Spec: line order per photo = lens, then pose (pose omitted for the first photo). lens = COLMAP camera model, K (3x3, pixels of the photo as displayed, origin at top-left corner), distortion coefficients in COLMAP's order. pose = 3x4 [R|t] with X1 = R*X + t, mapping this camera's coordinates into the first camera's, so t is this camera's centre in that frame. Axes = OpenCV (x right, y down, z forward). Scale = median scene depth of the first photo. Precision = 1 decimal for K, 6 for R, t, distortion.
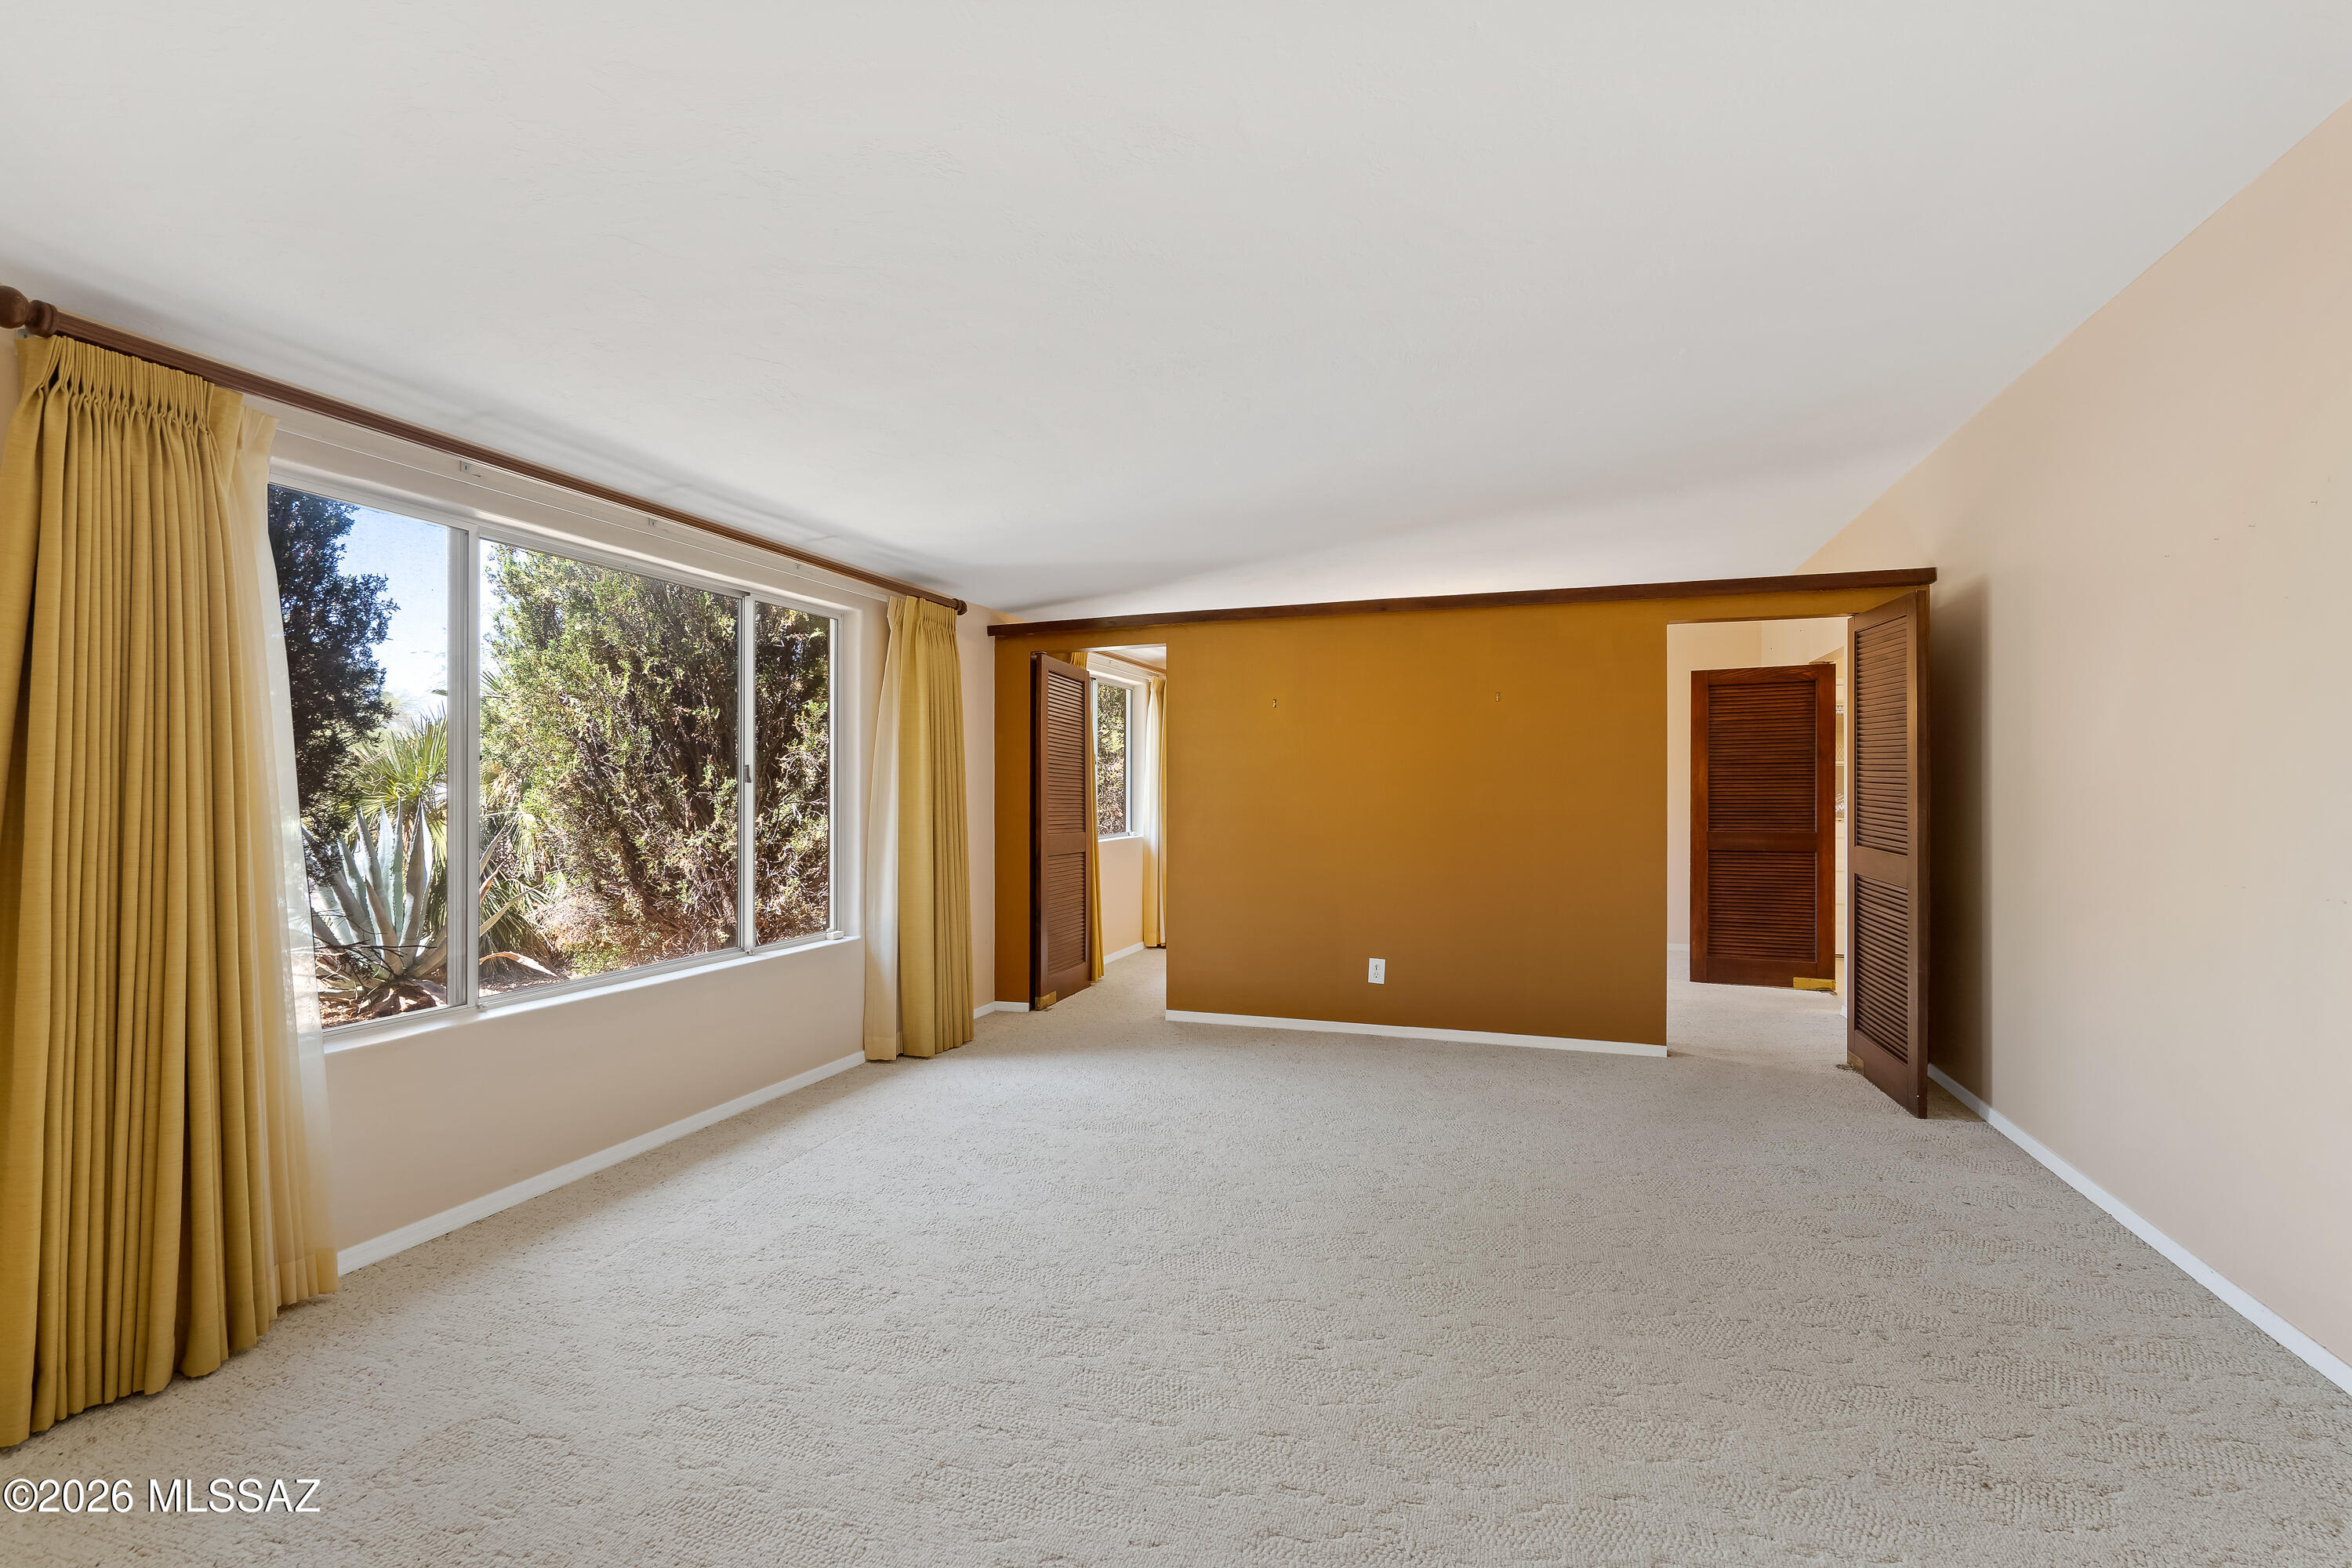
lens RADIAL K [[1080.2, 0, 1168.0], [0, 1080.2, 791.6], [0, 0, 1]] dist [-0.003531, 0.002101]
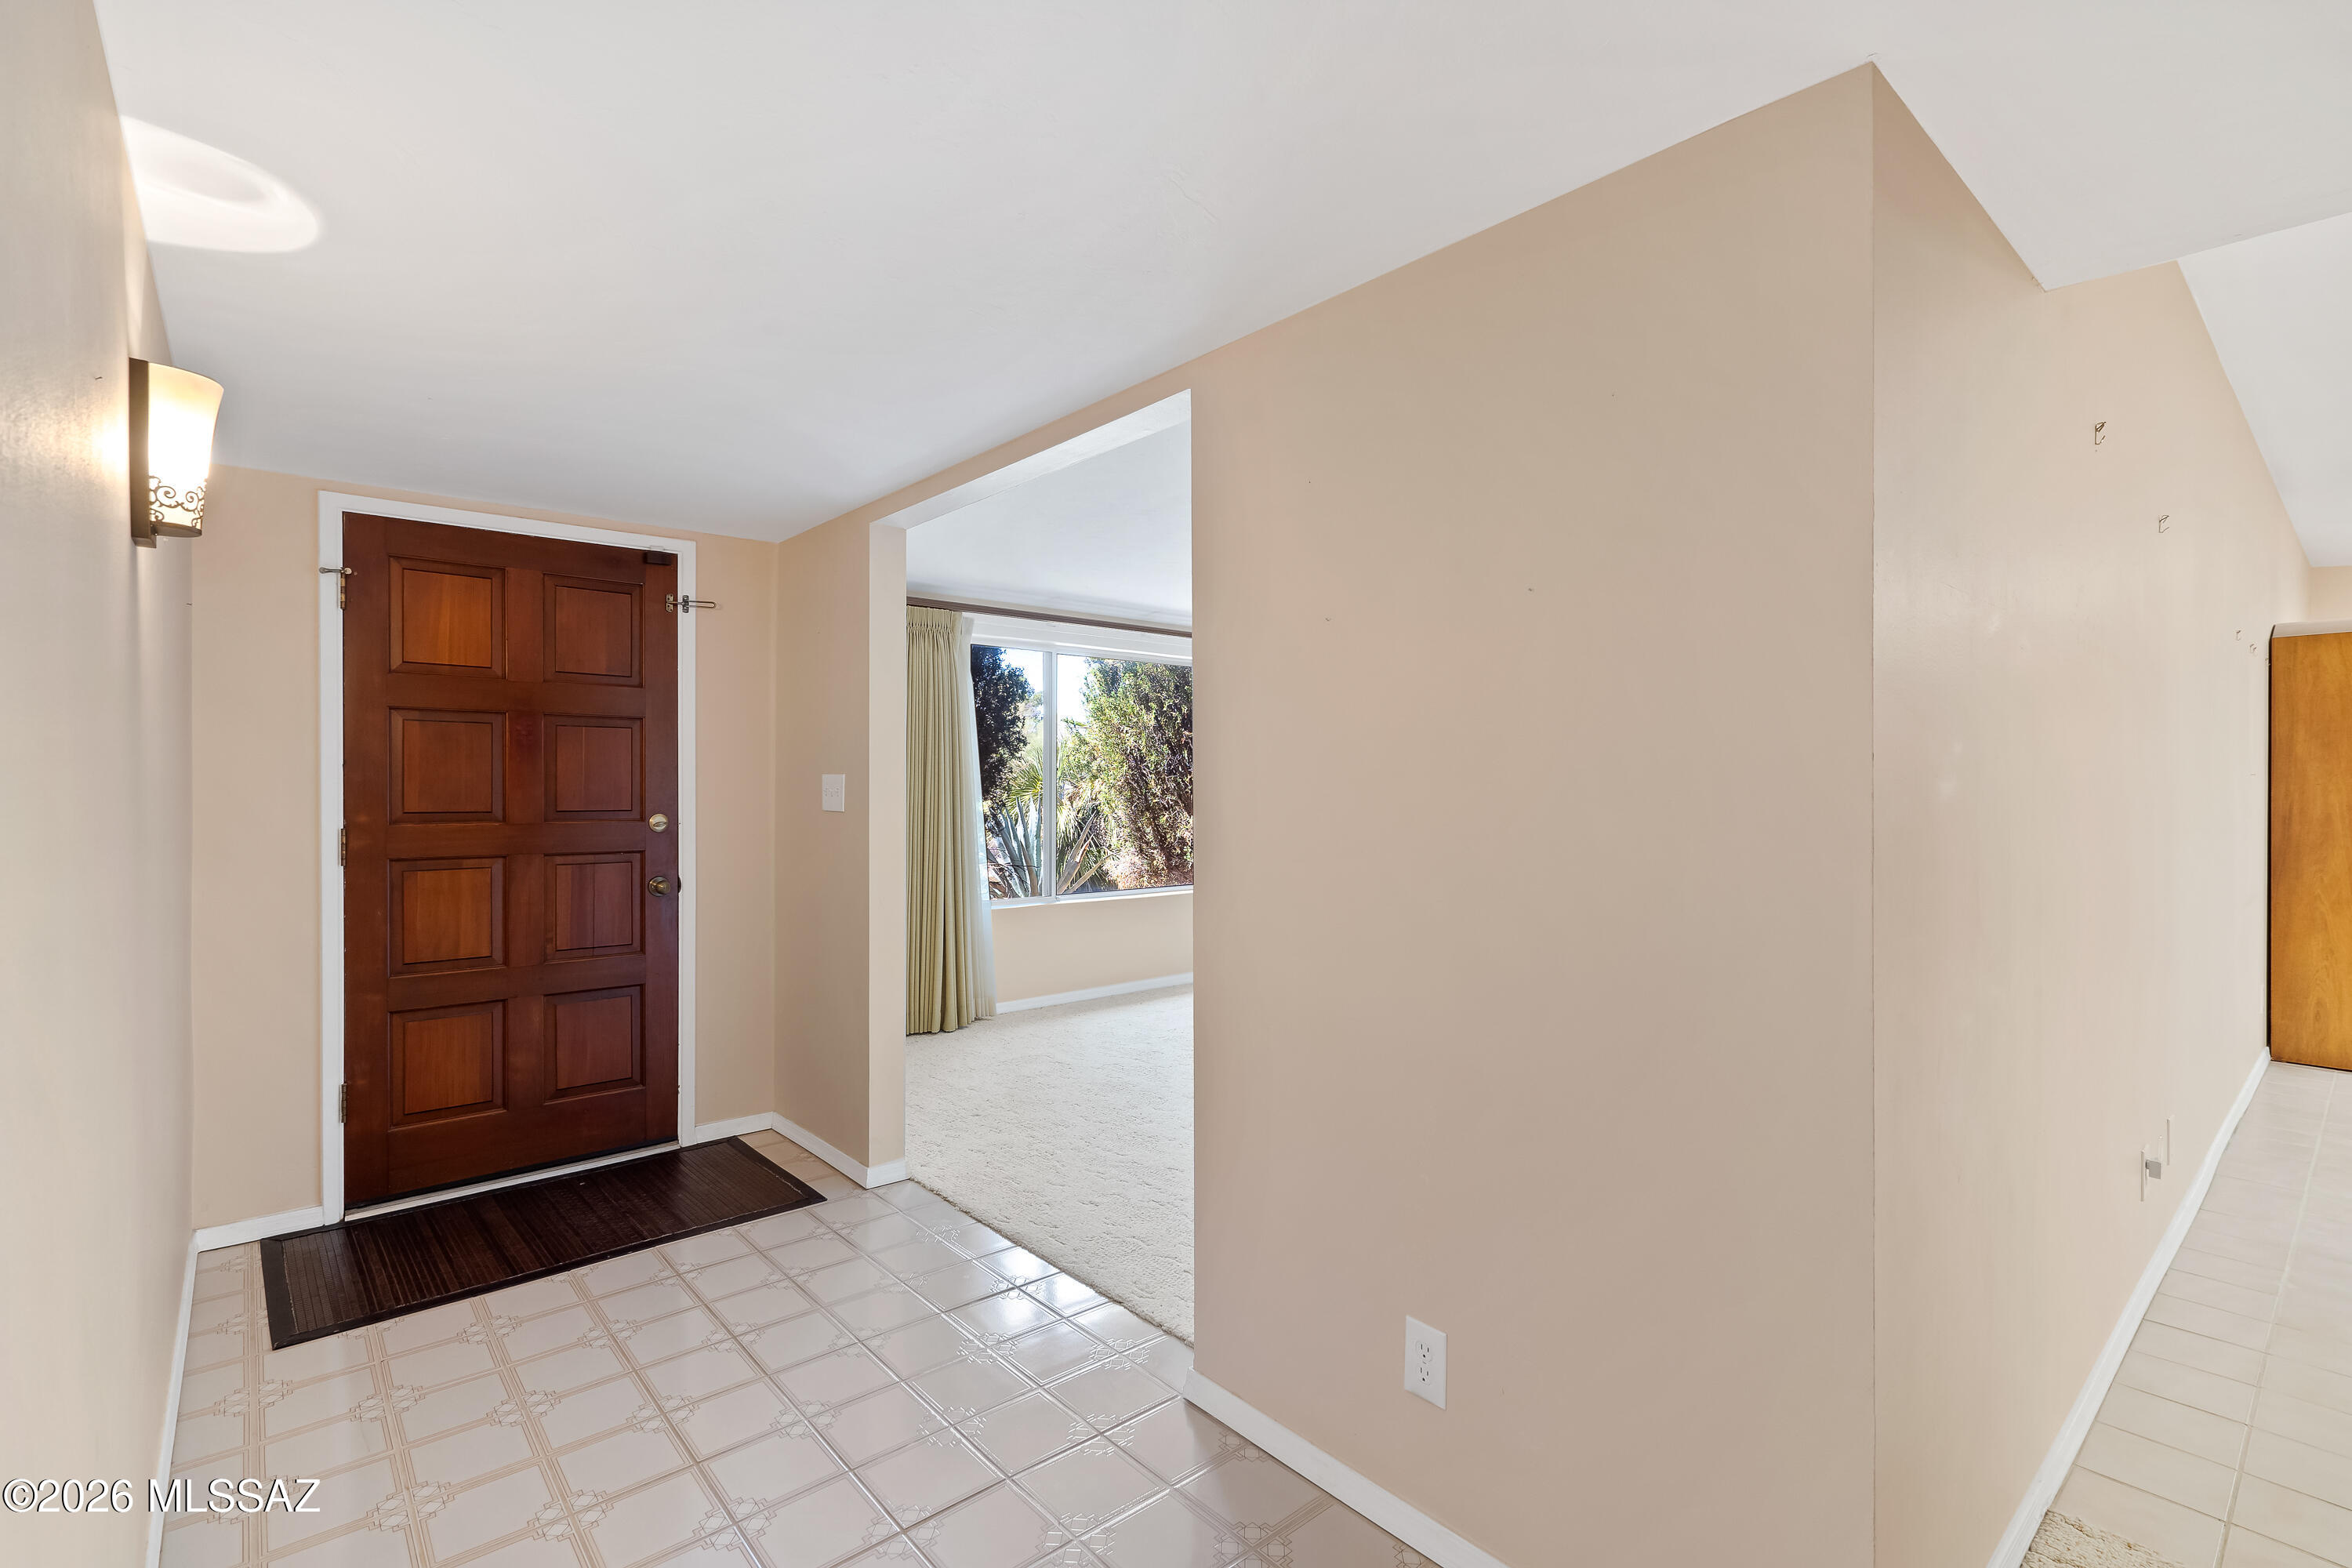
lens RADIAL K [[1080.2, 0, 1164.9], [0, 1080.2, 785.6], [0, 0, 1]] dist [-0.003531, 0.002101]
pose [[0.866575, -0.001415, -0.499044, 0.301271], [0.000250, 0.999997, -0.002401, 0.001428], [0.499046, 0.001956, 0.866573, -0.353021]]
